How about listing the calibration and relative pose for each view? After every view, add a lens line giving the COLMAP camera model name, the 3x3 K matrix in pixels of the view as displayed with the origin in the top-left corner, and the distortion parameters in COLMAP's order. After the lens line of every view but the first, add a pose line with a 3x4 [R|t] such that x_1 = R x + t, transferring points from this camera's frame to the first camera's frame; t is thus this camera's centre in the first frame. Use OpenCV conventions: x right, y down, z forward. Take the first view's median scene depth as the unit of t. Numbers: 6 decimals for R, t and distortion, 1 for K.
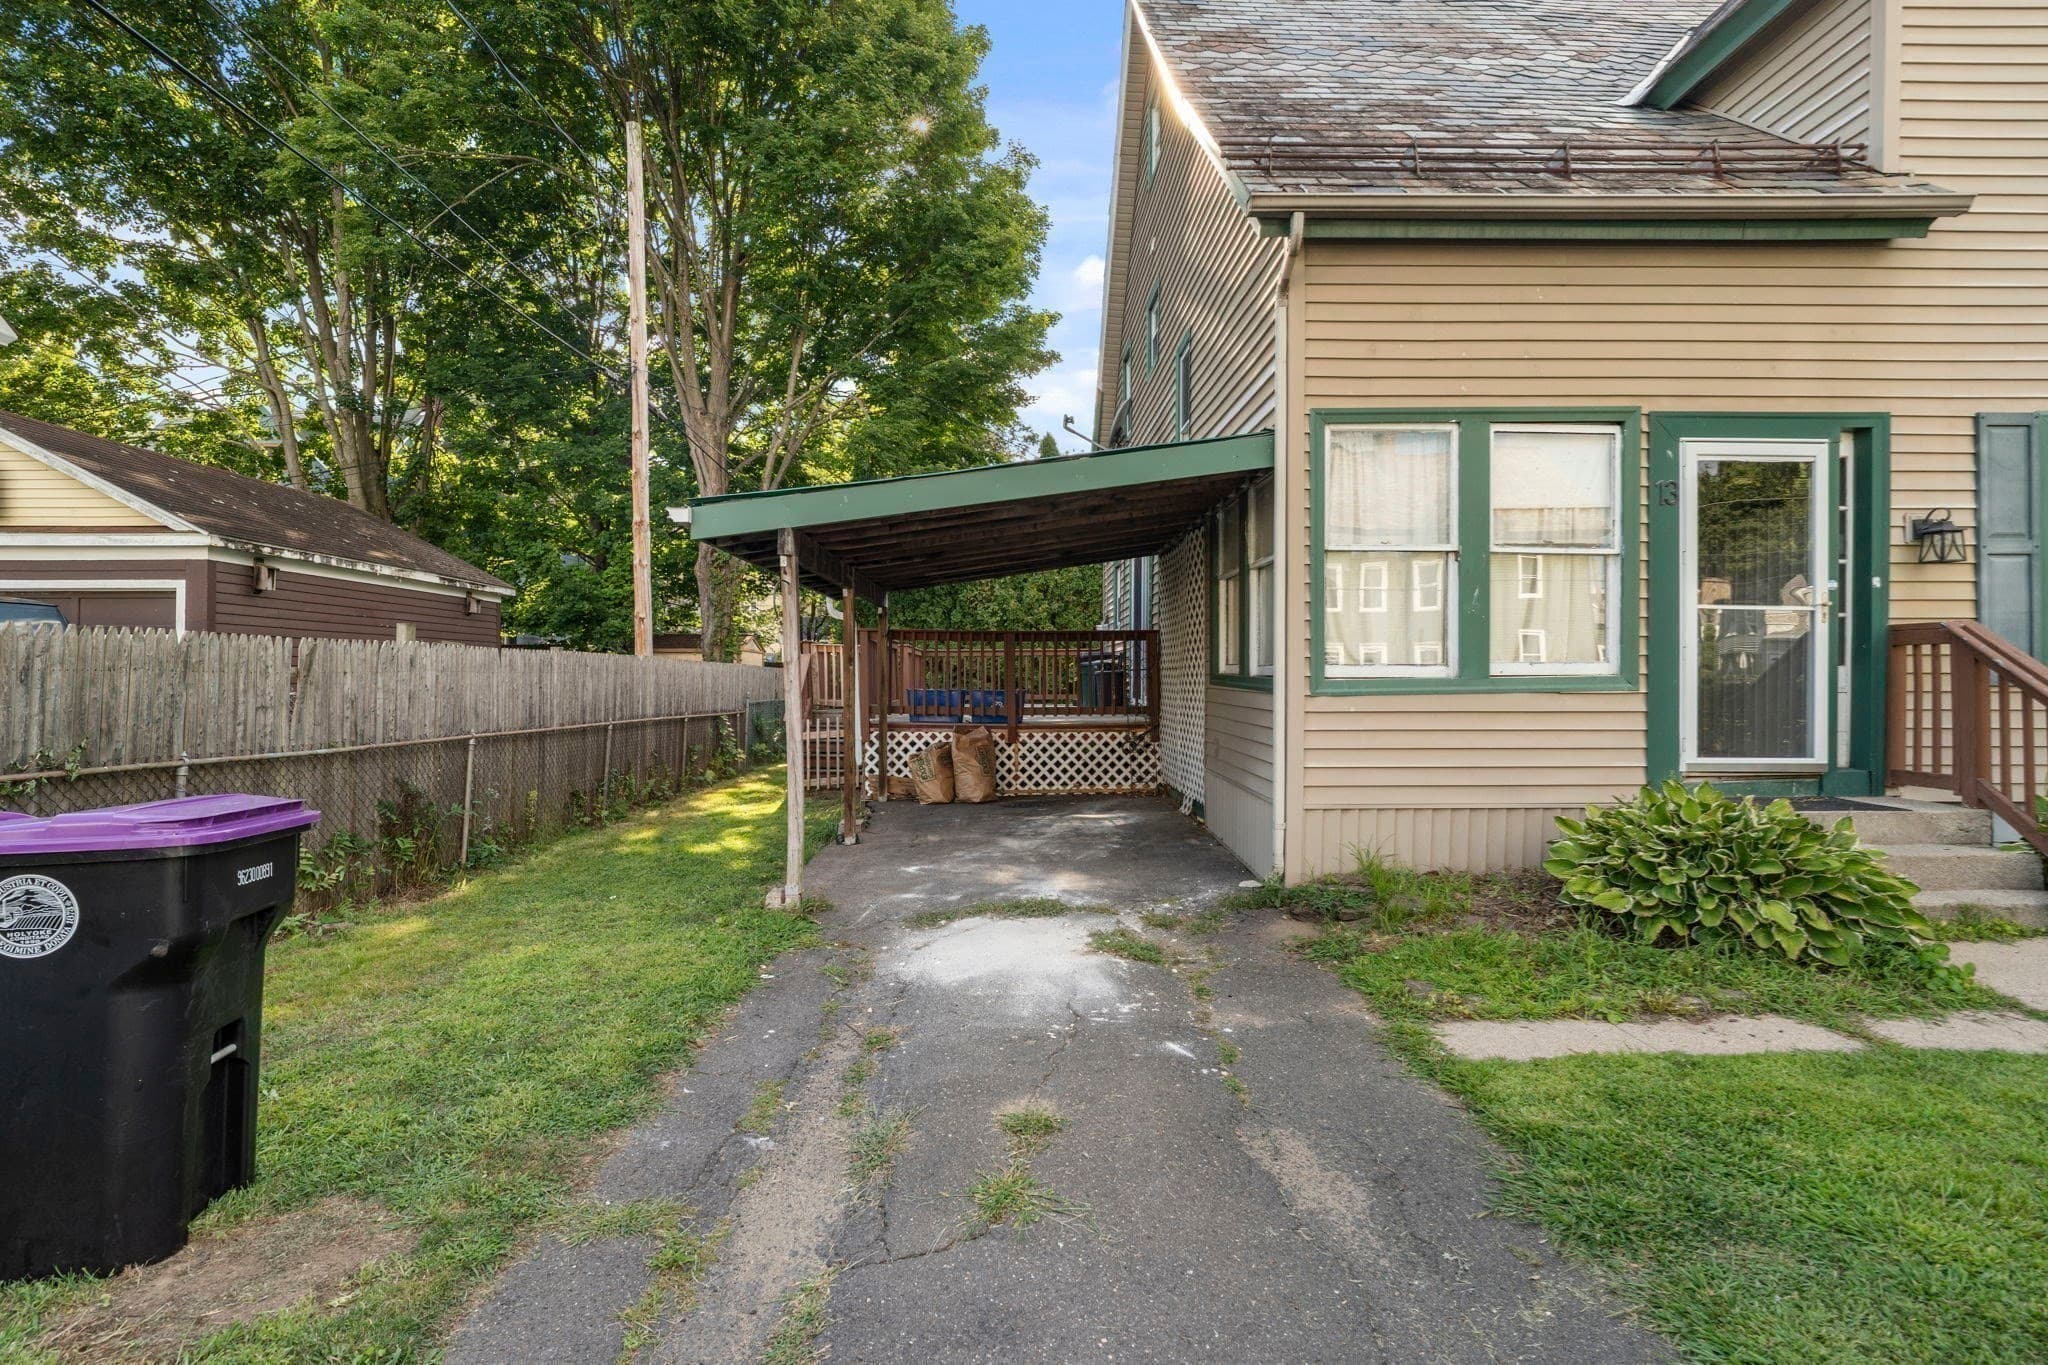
lens RADIAL K [[974.5, 0, 1016.7], [0, 974.5, 701.0], [0, 0, 1]] dist [-0.025070, 0.011656]
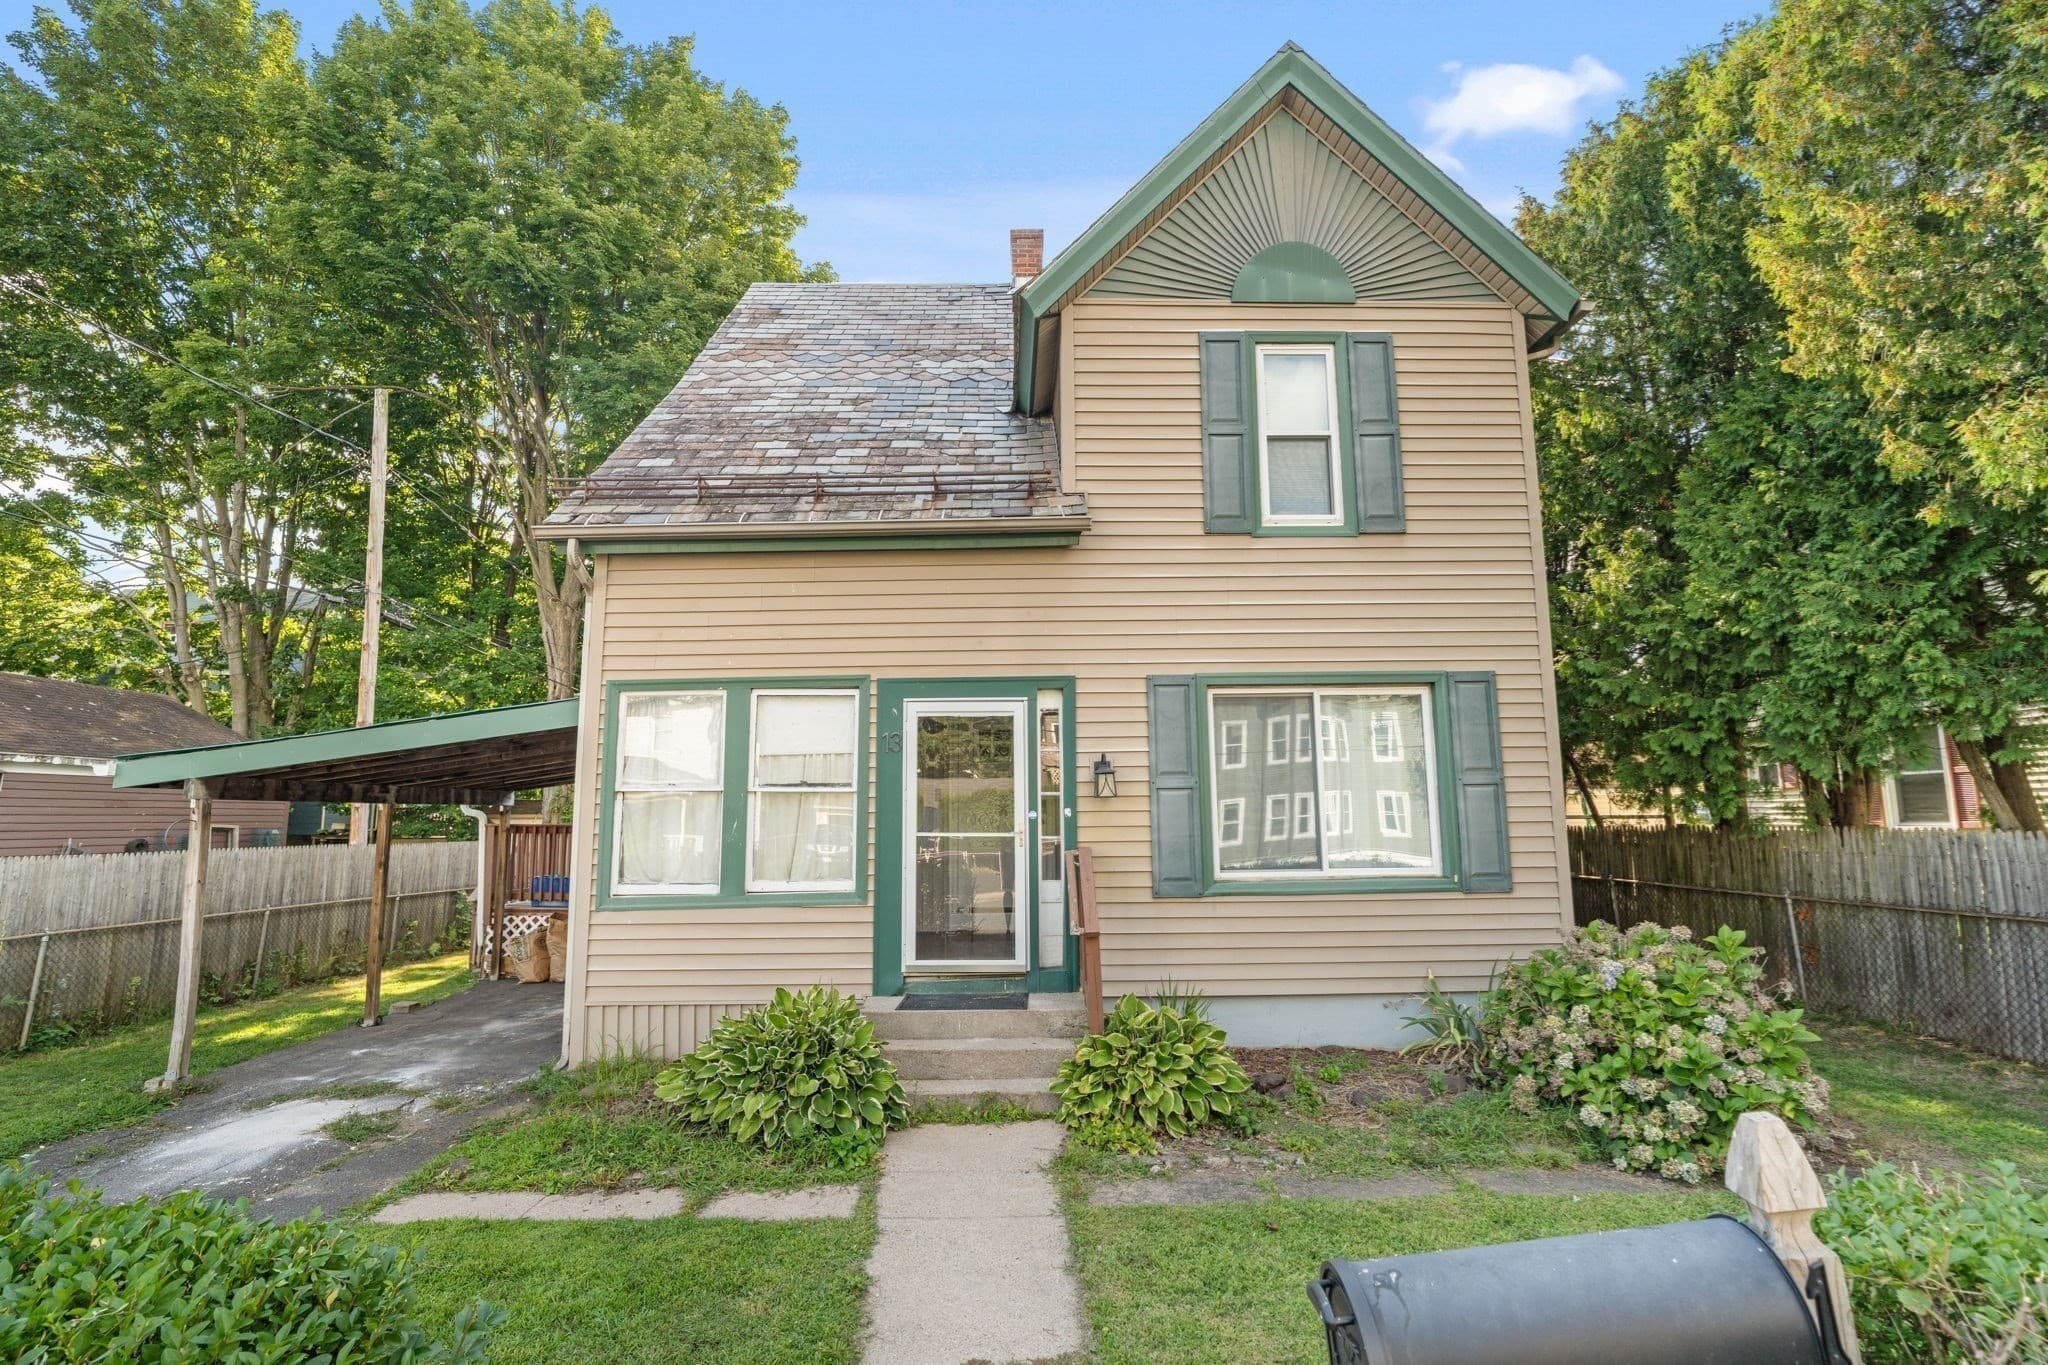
lens RADIAL K [[974.5, 0, 1015.8], [0, 974.5, 698.8], [0, 0, 1]] dist [-0.025070, 0.011656]
pose [[0.999911, -0.010707, -0.007970, 0.827671], [0.009428, 0.989222, -0.146120, -0.084690], [0.009449, 0.146032, 0.989235, -0.243452]]
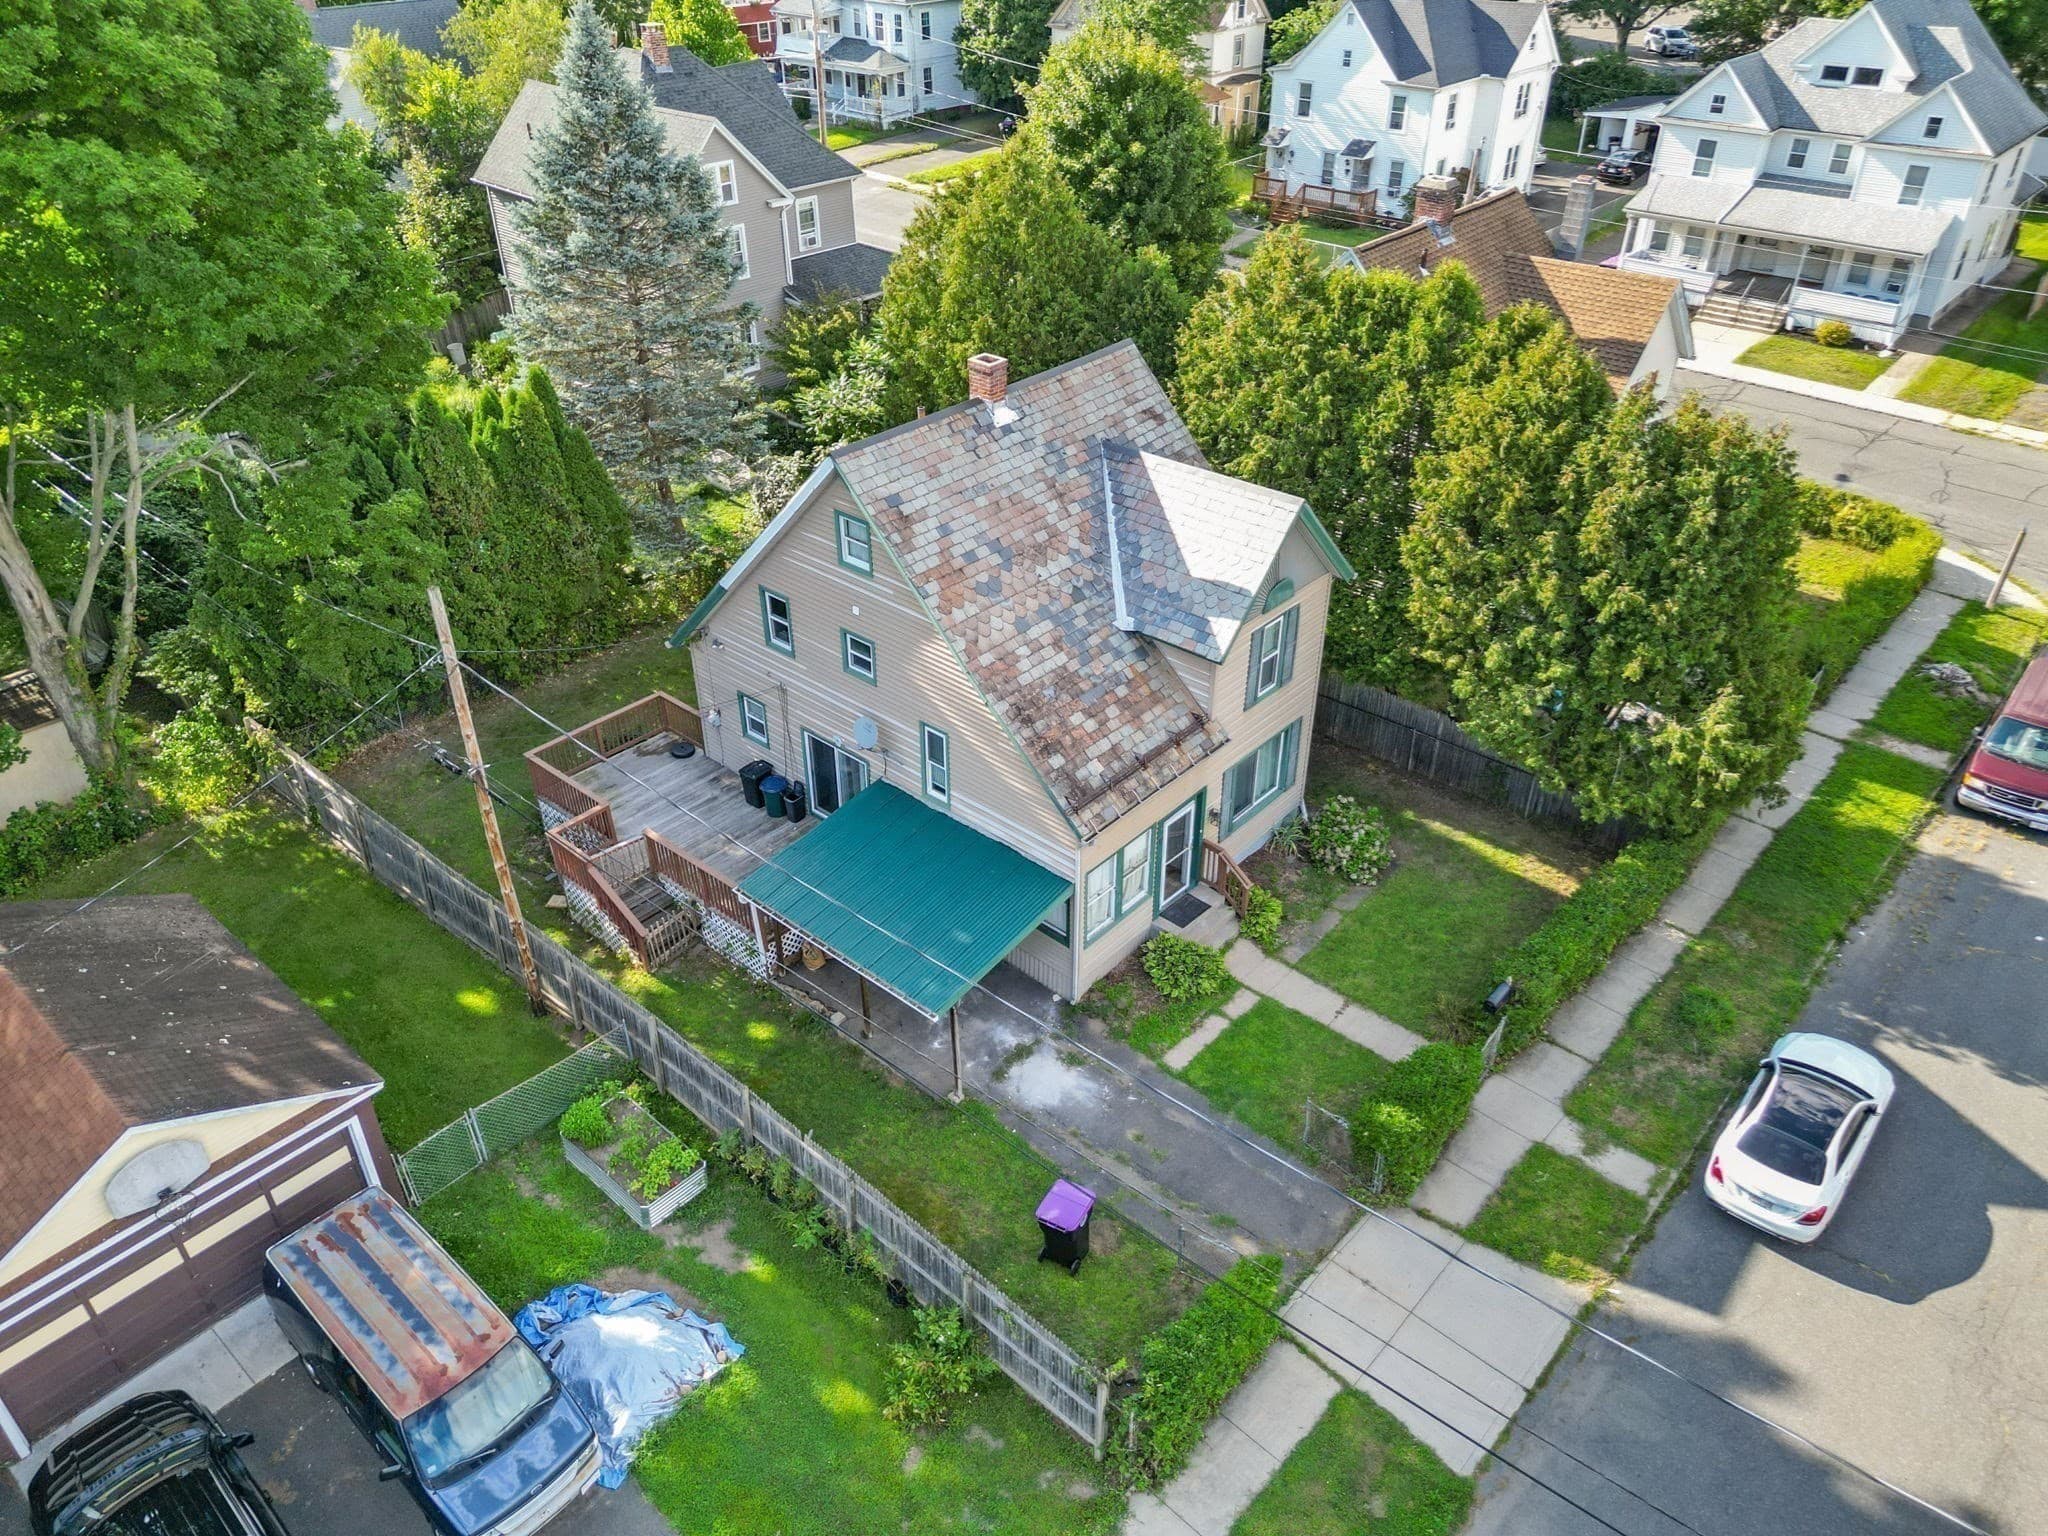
lens RADIAL K [[1445.2, 0, 1026.9], [0, 1445.2, 762.0], [0, 0, 1]] dist [0.044417, -0.022317]
pose [[0.674077, -0.413586, 0.612018, -2.230319], [0.020641, 0.838774, 0.544088, -2.828981], [-0.738372, -0.354125, 0.573935, -1.171731]]
